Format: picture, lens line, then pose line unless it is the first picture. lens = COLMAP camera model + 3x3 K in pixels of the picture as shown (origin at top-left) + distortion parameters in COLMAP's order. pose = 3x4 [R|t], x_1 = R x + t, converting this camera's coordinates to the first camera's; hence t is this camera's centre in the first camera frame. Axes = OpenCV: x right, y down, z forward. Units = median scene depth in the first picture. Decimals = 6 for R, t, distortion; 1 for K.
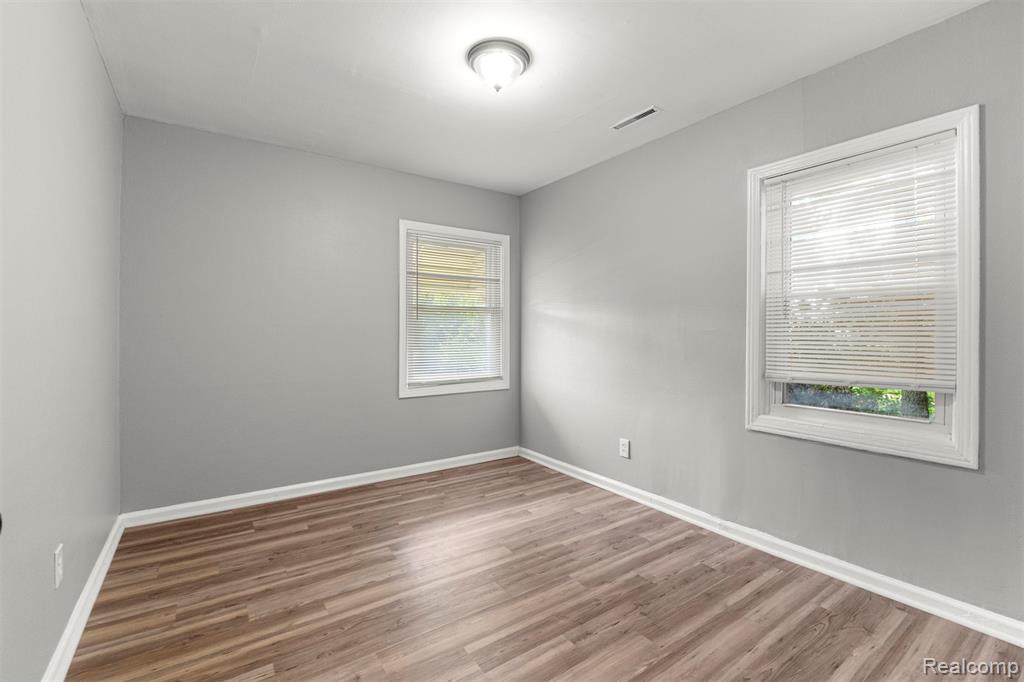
lens RADIAL K [[445.6, 0, 516.9], [0, 445.6, 336.8], [0, 0, 1]] dist [-0.029729, 0.005909]
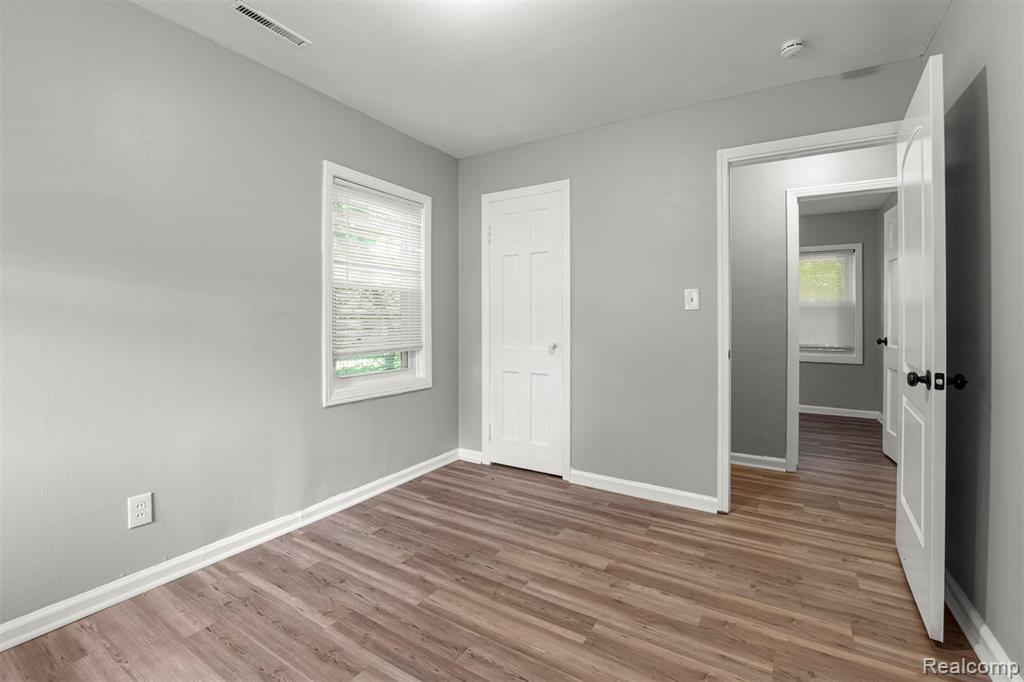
lens RADIAL K [[445.6, 0, 511.4], [0, 445.6, 320.3], [0, 0, 1]] dist [-0.029729, 0.005909]
pose [[-0.393002, -0.005064, 0.919524, -0.692926], [0.006286, 0.999947, 0.008193, -0.002803], [-0.919516, 0.009000, -0.392949, 1.121884]]
